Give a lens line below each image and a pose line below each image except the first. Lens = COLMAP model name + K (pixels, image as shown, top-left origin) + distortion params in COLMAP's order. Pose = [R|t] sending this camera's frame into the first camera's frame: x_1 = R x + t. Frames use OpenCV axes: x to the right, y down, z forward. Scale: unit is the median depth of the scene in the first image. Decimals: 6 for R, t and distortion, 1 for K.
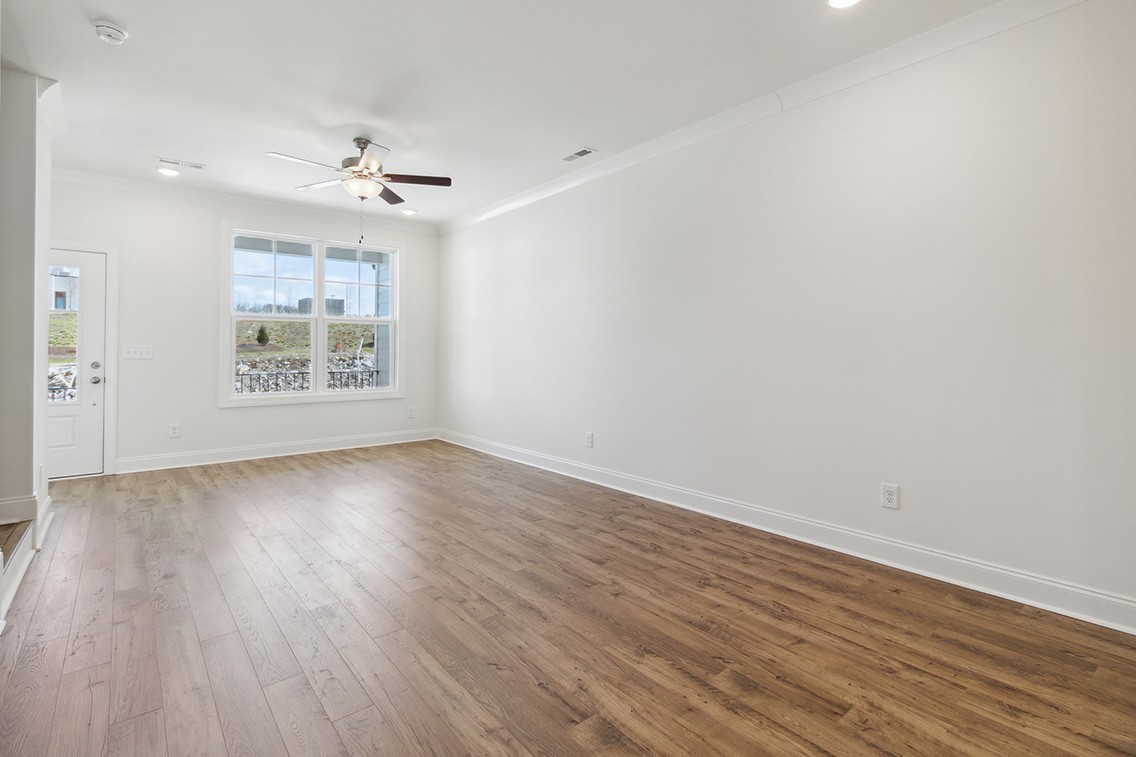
lens RADIAL K [[539.5, 0, 585.8], [0, 539.5, 347.5], [0, 0, 1]] dist [-0.007301, -0.000846]
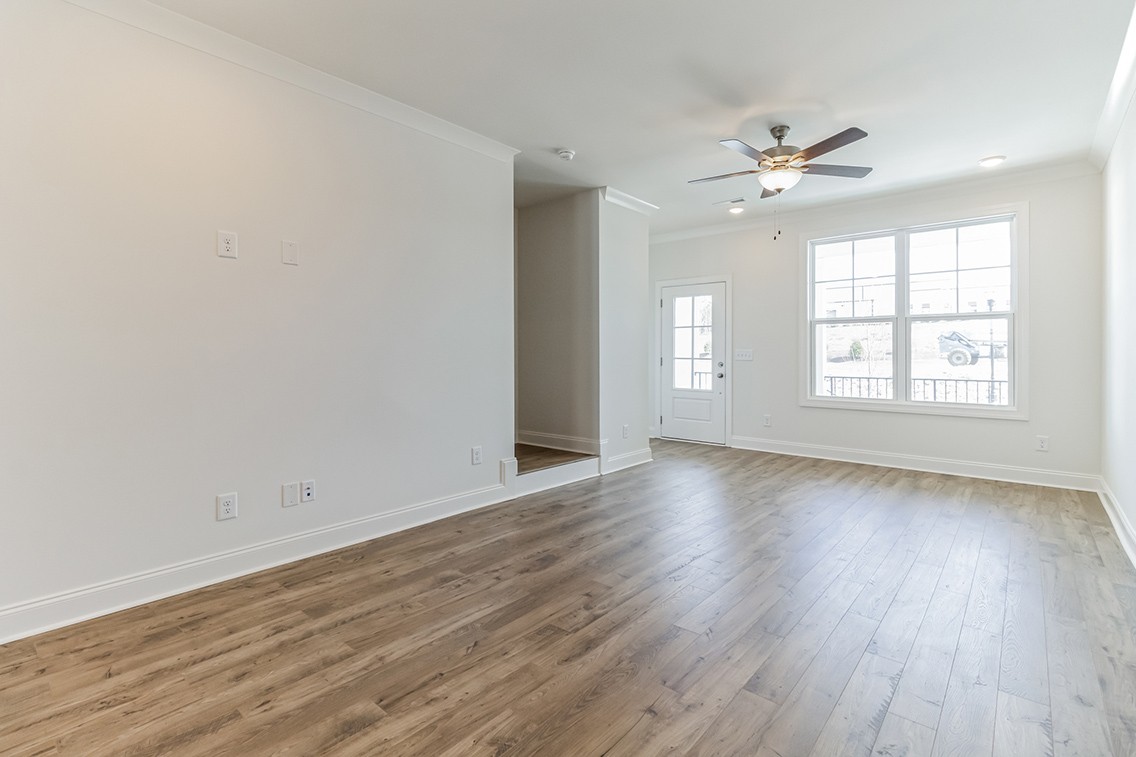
lens RADIAL K [[532.0, 0, 568.7], [0, 532.0, 354.2], [0, 0, 1]] dist [0.000416, -0.000020]
pose [[0.150511, 0.001356, -0.988607, 0.602385], [0.005485, 0.999983, 0.002207, 0.002885], [0.988593, -0.005755, 0.150501, 0.676838]]
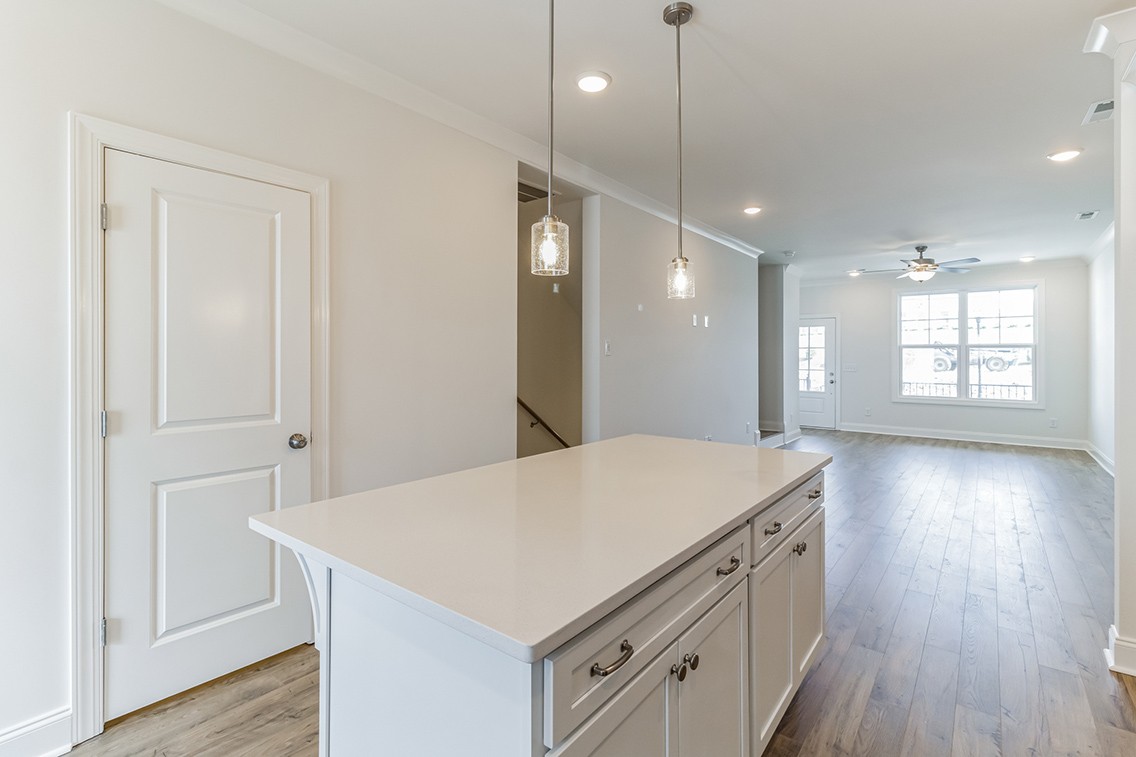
lens RADIAL K [[532.0, 0, 568.7], [0, 532.0, 354.2], [0, 0, 1]] dist [0.000416, -0.000020]
pose [[0.192557, -0.005344, -0.981271, 1.386623], [0.002453, 0.999985, -0.004965, -0.056001], [0.981283, -0.001451, 0.192568, -0.568150]]
